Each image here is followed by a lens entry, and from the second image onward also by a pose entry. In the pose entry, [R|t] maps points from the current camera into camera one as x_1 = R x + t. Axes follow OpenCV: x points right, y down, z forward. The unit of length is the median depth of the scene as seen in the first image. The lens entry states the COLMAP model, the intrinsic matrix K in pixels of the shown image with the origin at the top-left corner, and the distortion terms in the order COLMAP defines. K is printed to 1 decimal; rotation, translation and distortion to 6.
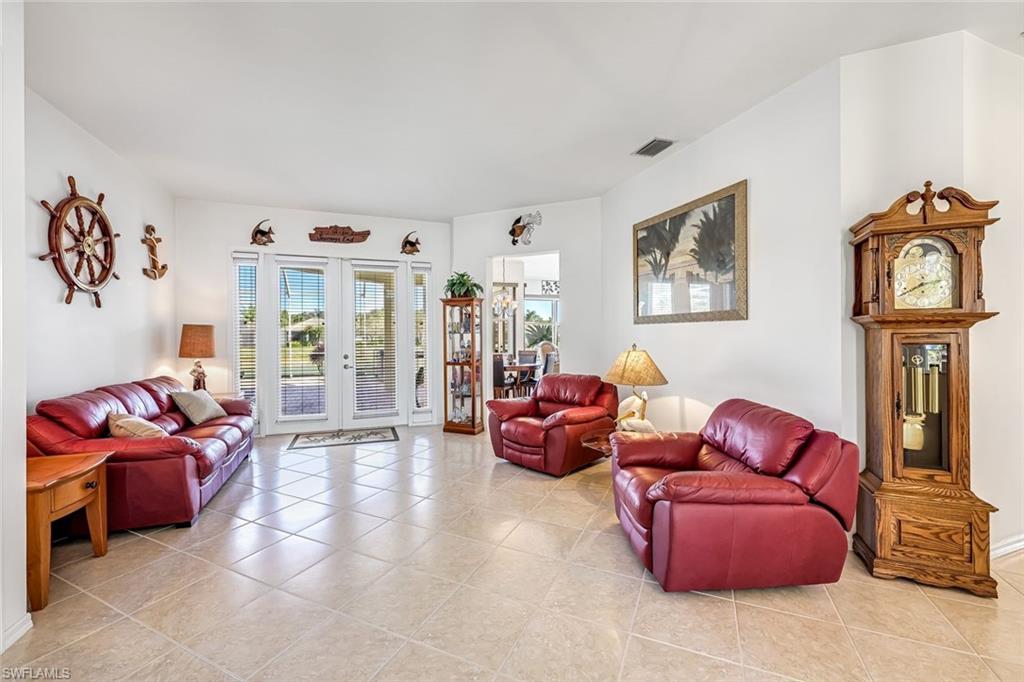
lens RADIAL K [[408.0, 0, 512.2], [0, 408.0, 338.6], [0, 0, 1]] dist [-0.000801, -0.000048]
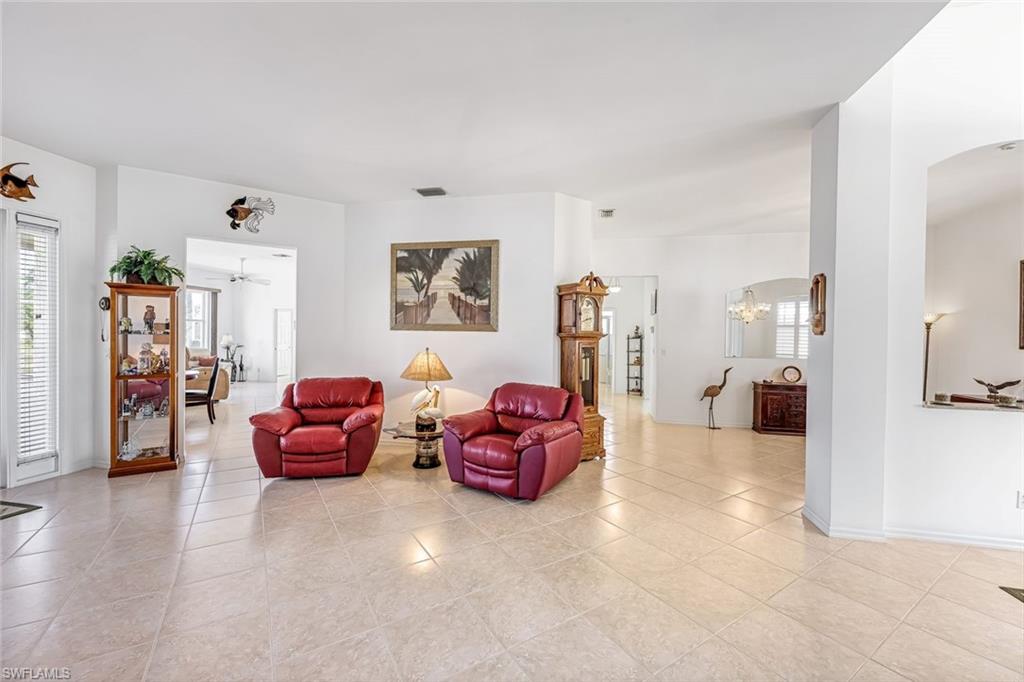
lens RADIAL K [[404.9, 0, 511.1], [0, 404.9, 343.3], [0, 0, 1]] dist [0.000952, 0.000200]
pose [[0.544242, -0.003618, 0.838921, -0.558965], [-0.010410, 0.999885, 0.011066, -0.016774], [-0.838864, -0.014756, 0.544141, 0.108184]]
